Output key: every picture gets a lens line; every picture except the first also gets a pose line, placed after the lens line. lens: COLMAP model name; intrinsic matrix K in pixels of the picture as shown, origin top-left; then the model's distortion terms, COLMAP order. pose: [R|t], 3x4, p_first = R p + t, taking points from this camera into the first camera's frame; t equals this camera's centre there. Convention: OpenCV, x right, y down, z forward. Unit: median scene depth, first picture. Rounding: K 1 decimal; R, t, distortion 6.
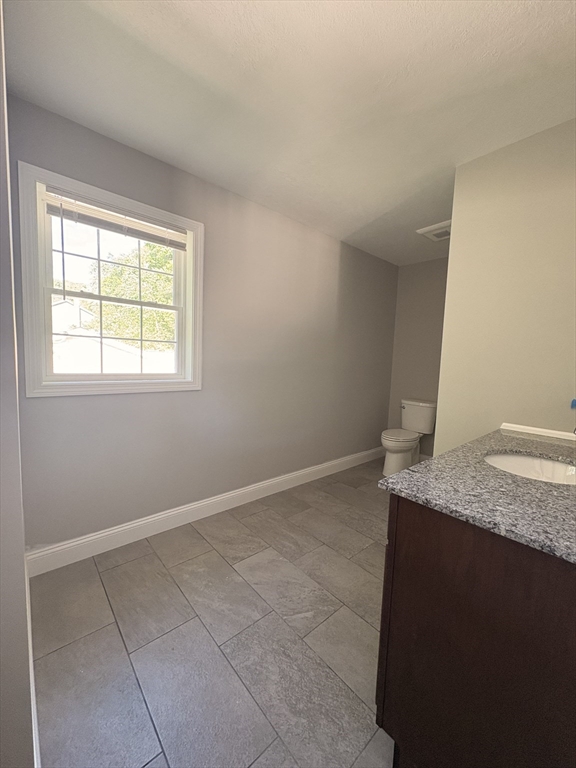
lens RADIAL K [[305.9, 0, 288.0], [0, 305.9, 384.0], [0, 0, 1]] dist [0.000192, -0.000086]
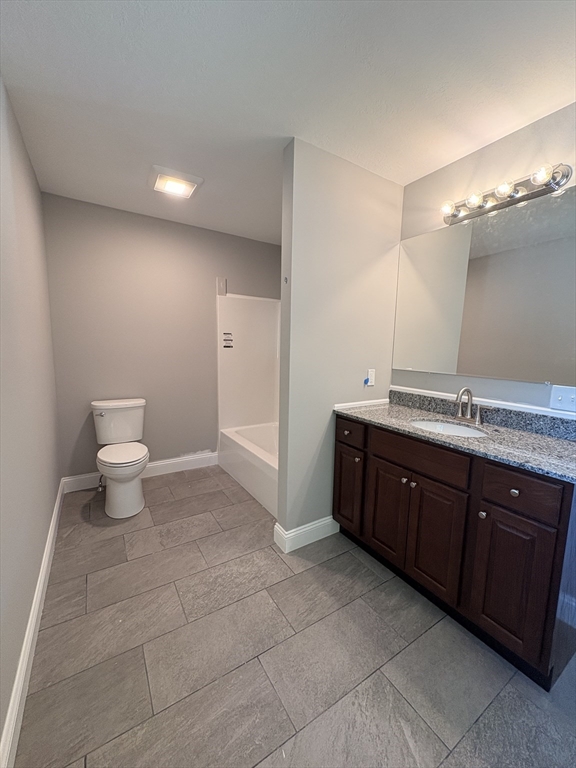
lens RADIAL K [[305.9, 0, 288.0], [0, 305.9, 384.0], [0, 0, 1]] dist [0.000192, -0.000086]
pose [[0.162737, -0.159137, 0.973752, -0.441873], [0.071687, 0.986206, 0.149192, -0.132394], [-0.984062, 0.045526, 0.171901, 0.904802]]
